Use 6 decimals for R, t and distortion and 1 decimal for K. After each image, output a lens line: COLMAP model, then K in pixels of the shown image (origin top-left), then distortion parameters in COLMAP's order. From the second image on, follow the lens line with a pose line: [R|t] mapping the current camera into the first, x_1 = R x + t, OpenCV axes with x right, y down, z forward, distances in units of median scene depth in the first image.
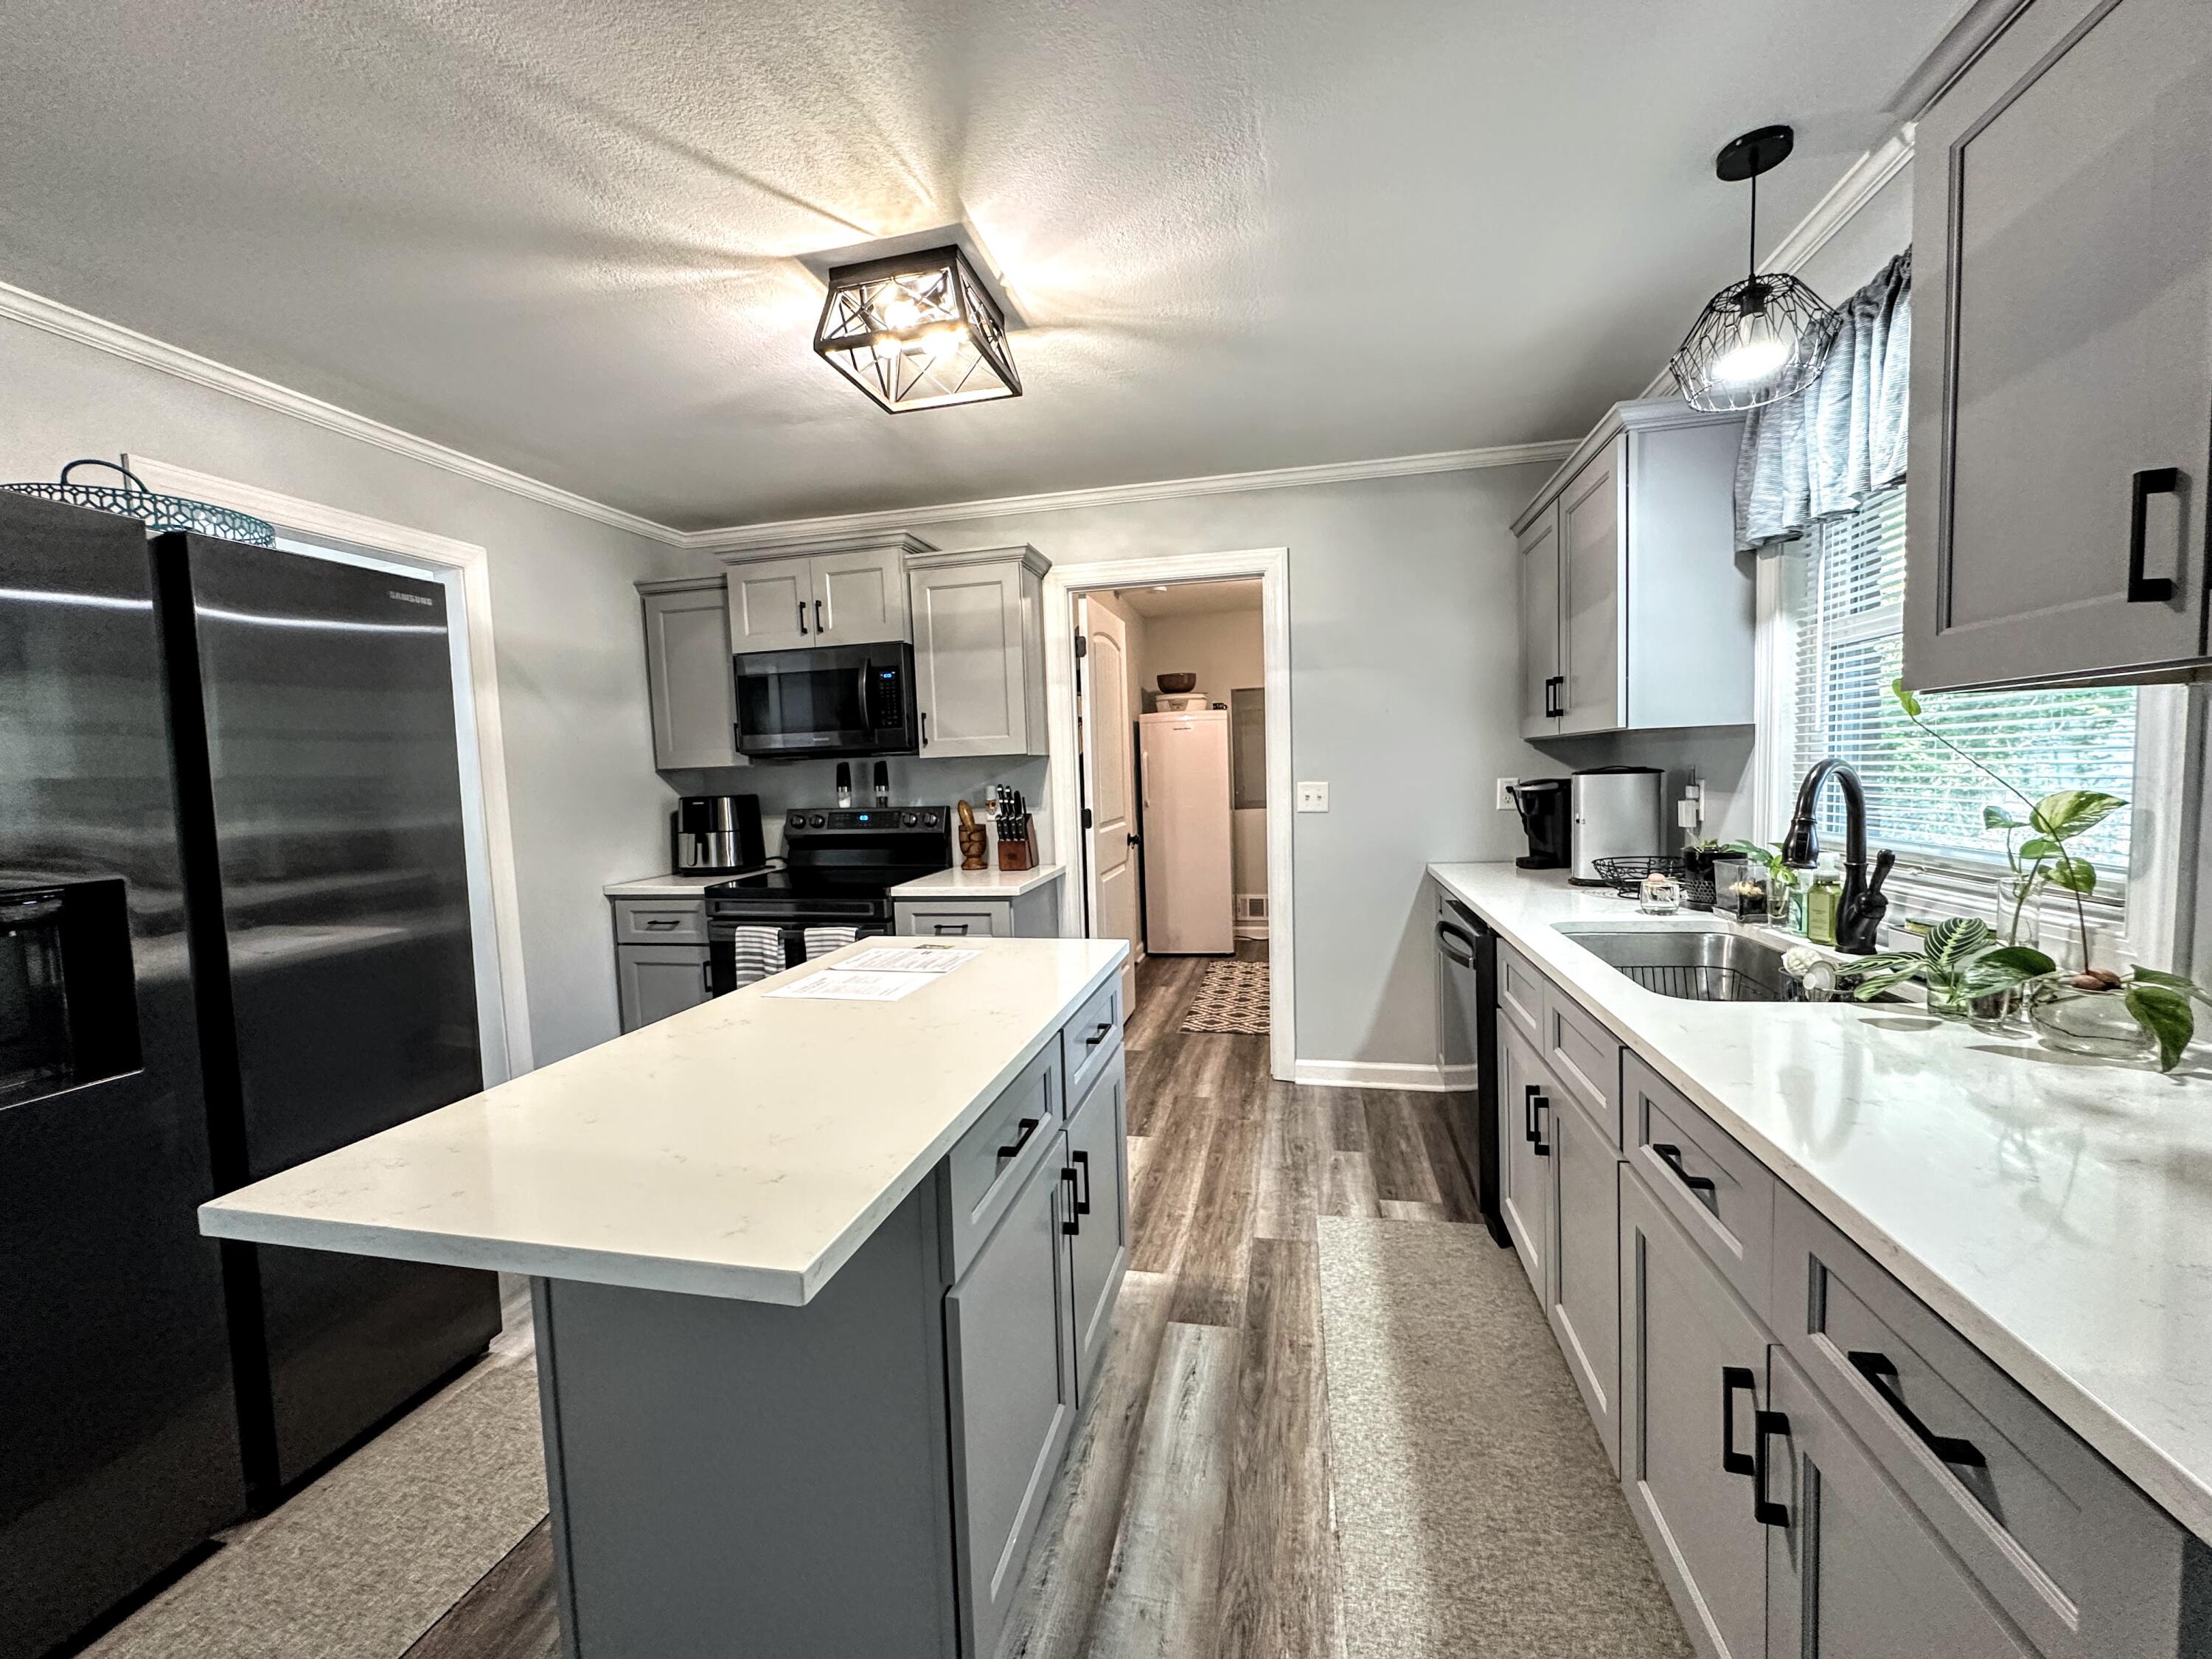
lens RADIAL K [[885.2, 0, 1099.6], [0, 885.2, 836.9], [0, 0, 1]] dist [-0.009782, 0.002009]
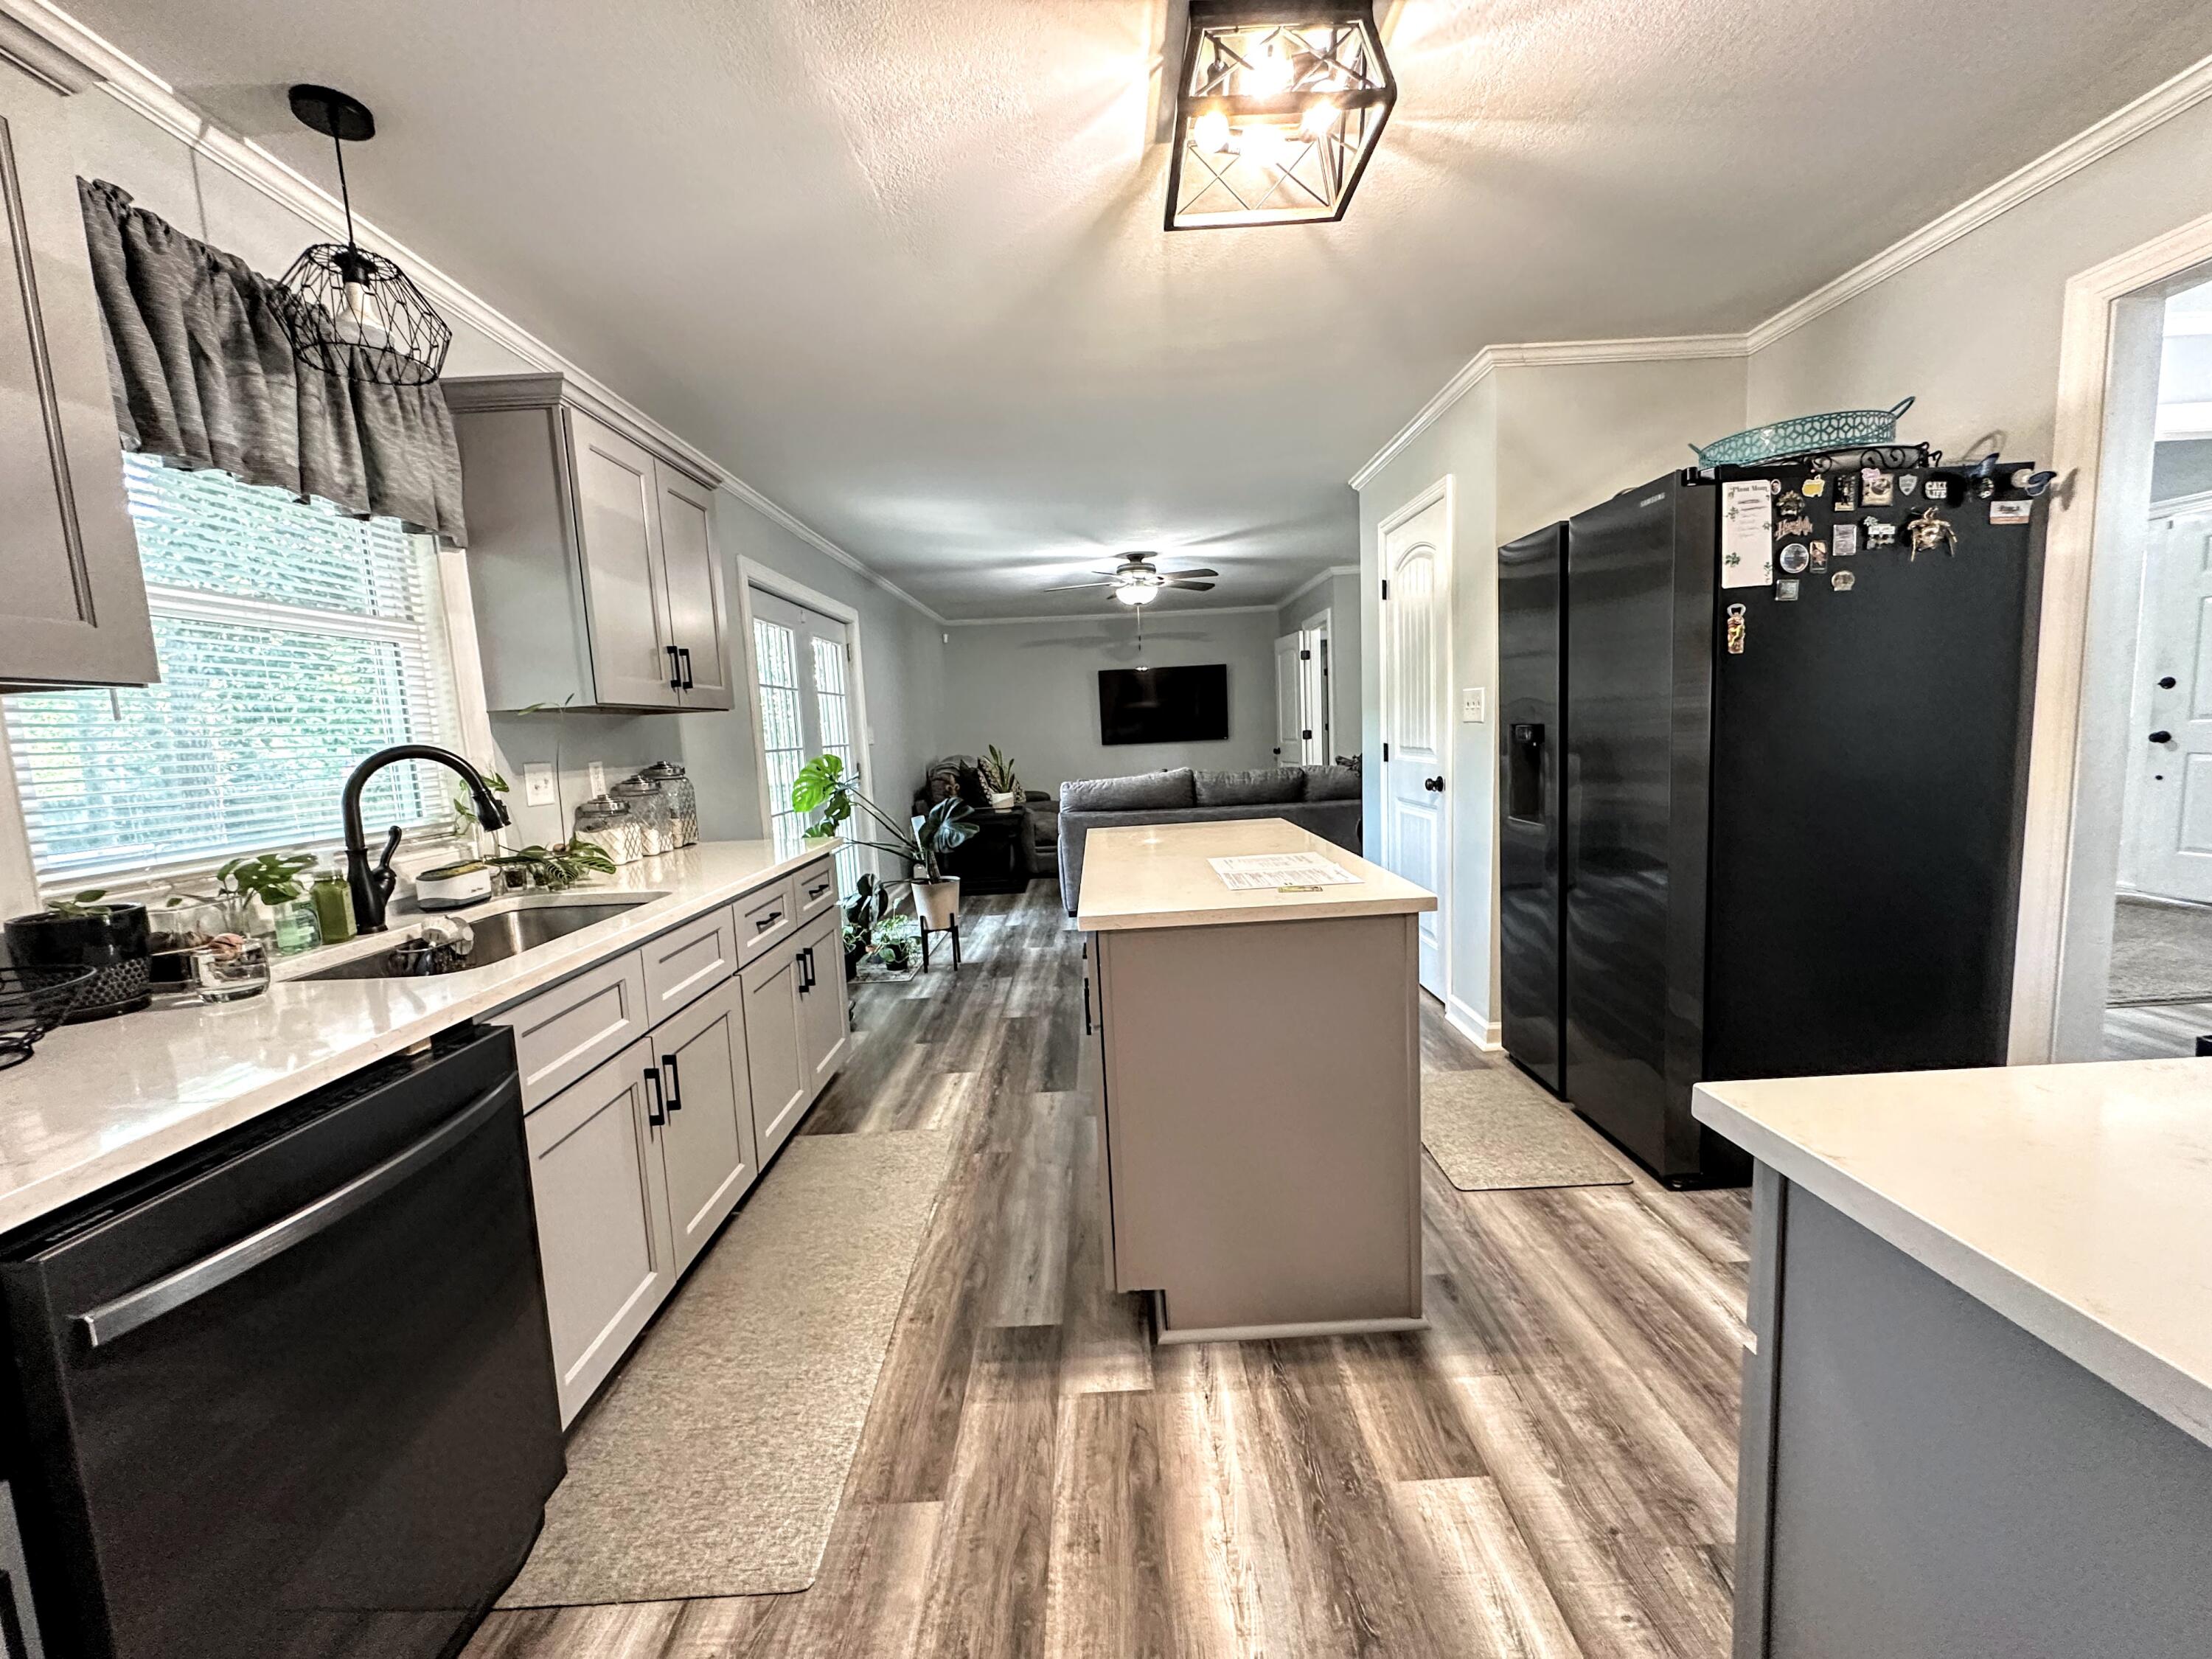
lens RADIAL K [[885.2, 0, 1112.3], [0, 885.2, 831.6], [0, 0, 1]] dist [-0.009782, 0.002009]
pose [[-0.967712, 0.112584, -0.225517, 0.106916], [0.067623, 0.977866, 0.198002, -0.069660], [0.242817, 0.176358, -0.953906, 1.092544]]
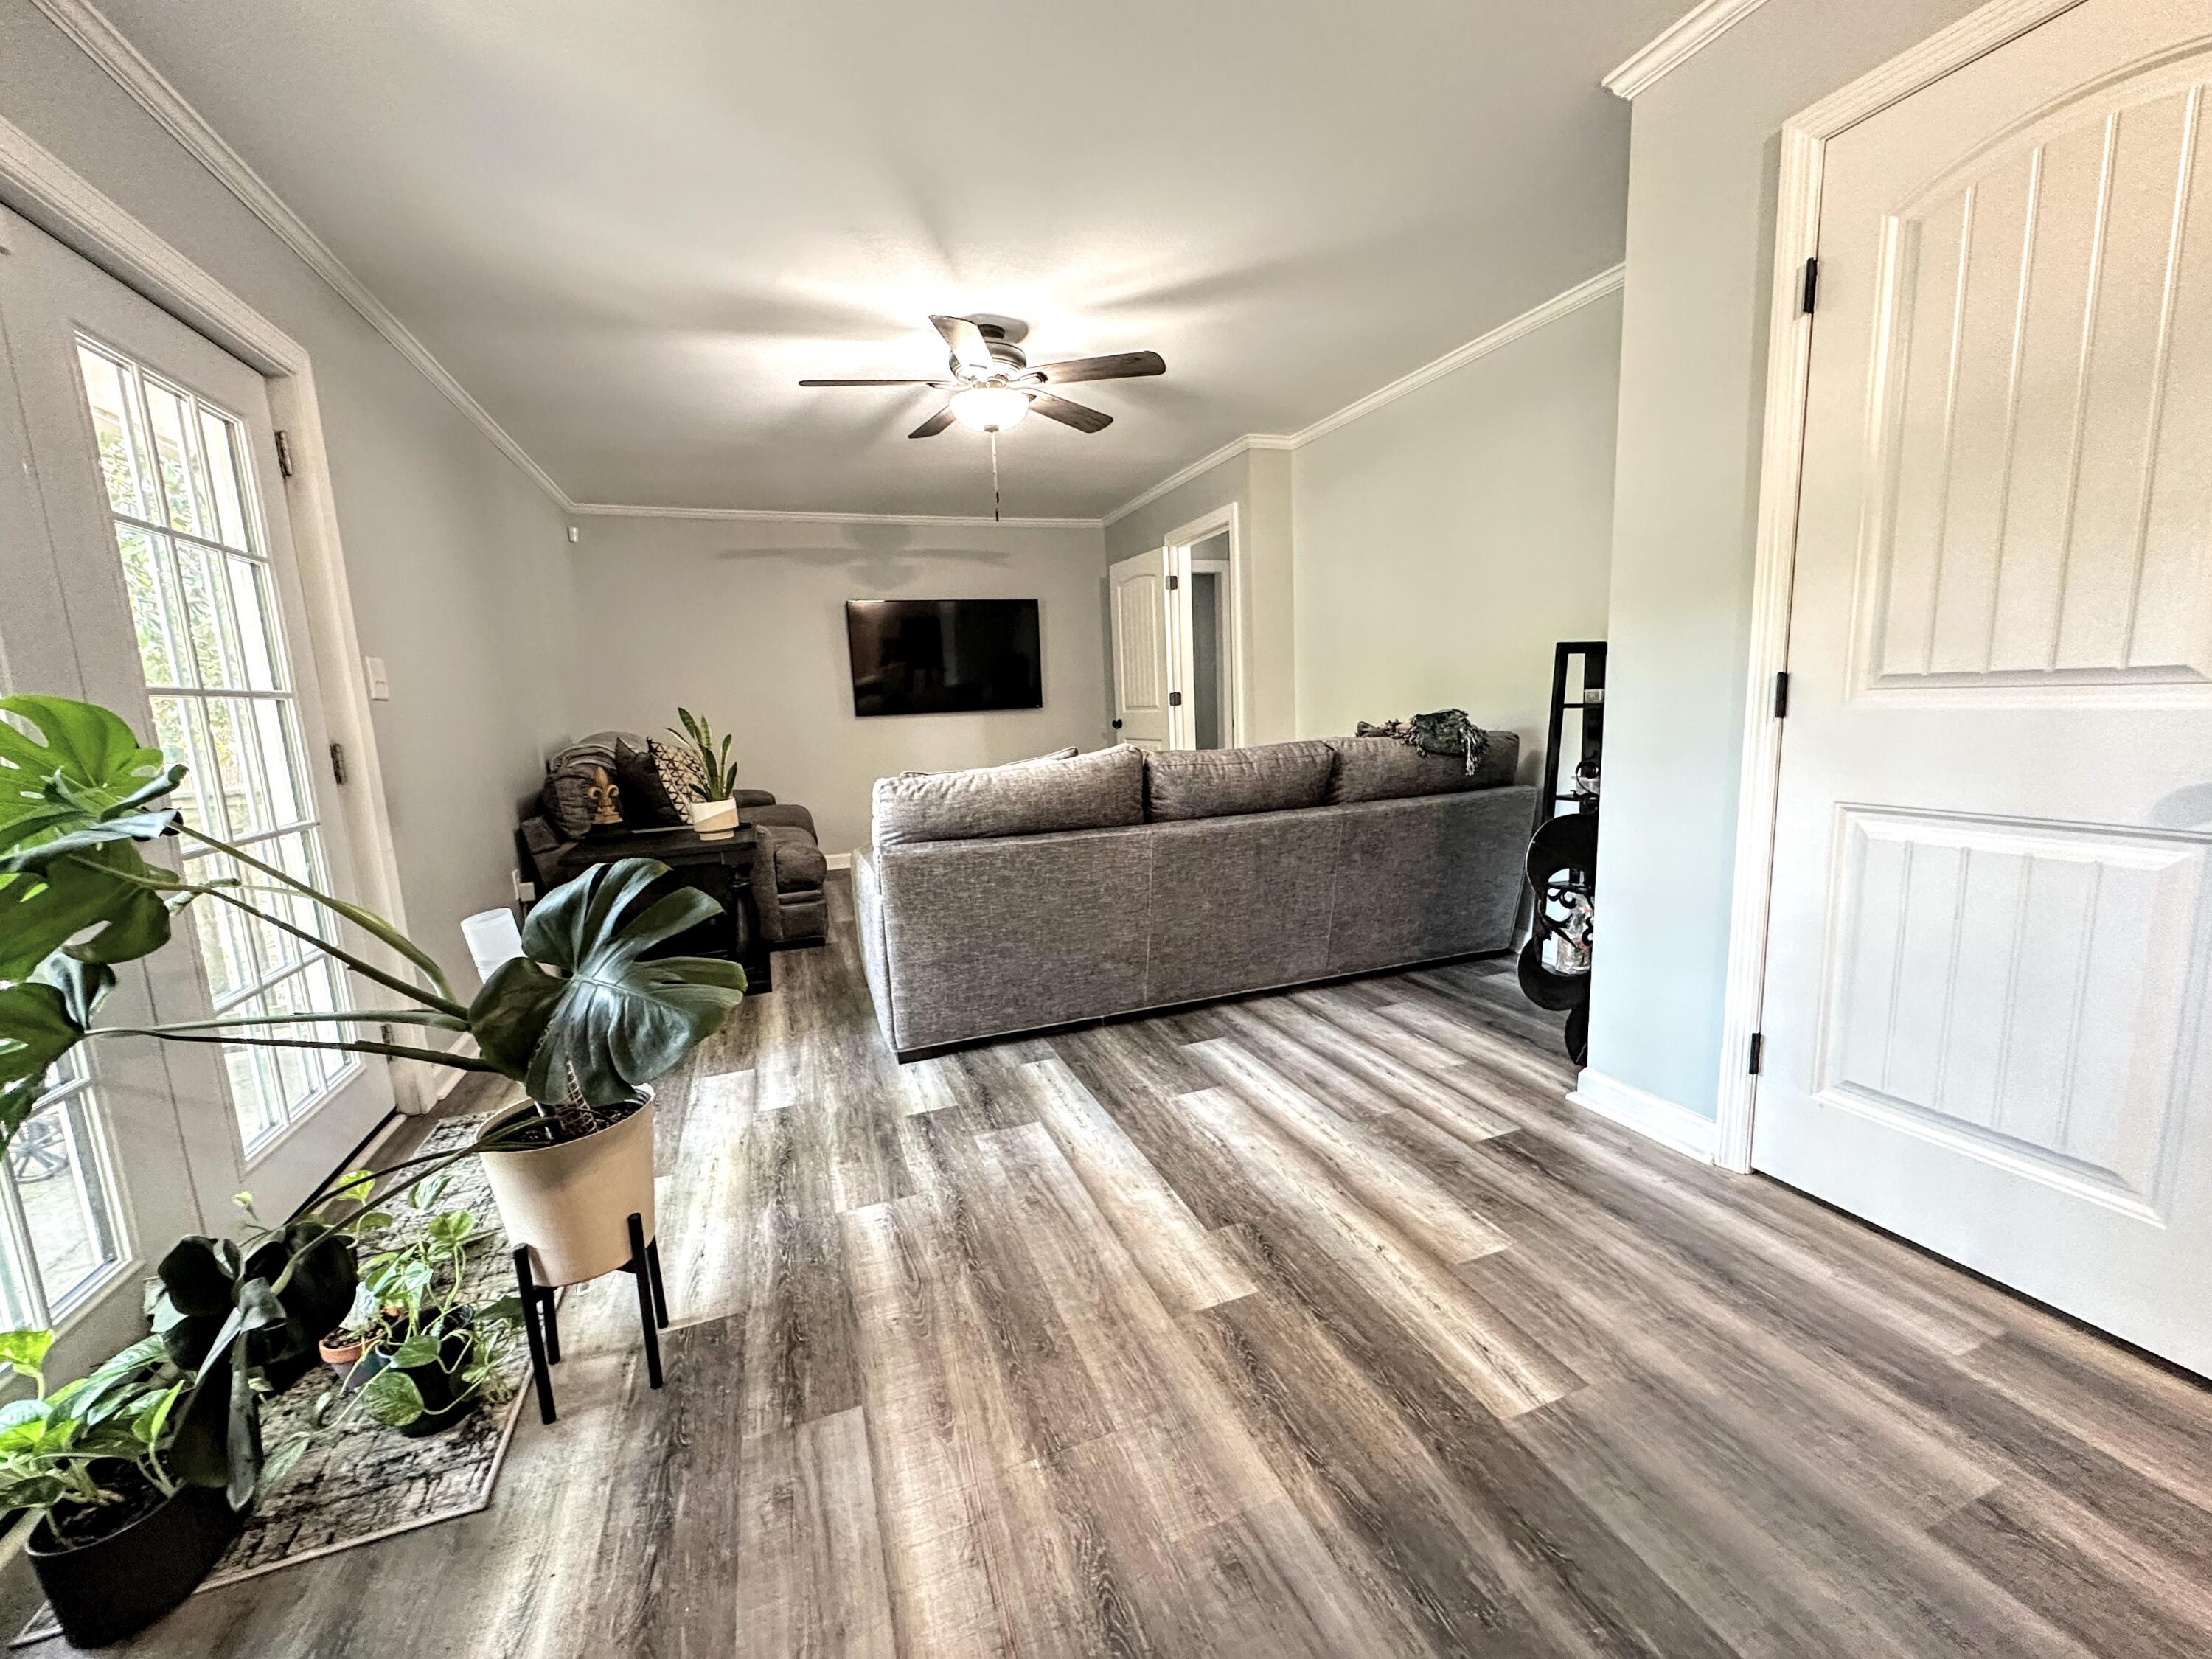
lens RADIAL K [[885.2, 0, 1108.0], [0, 885.2, 831.2], [0, 0, 1]] dist [-0.009782, 0.002009]
pose [[-0.829616, 0.157217, -0.535743, 0.061407], [0.034389, 0.972104, 0.232017, 0.037946], [0.557275, 0.174061, -0.811879, 0.188557]]
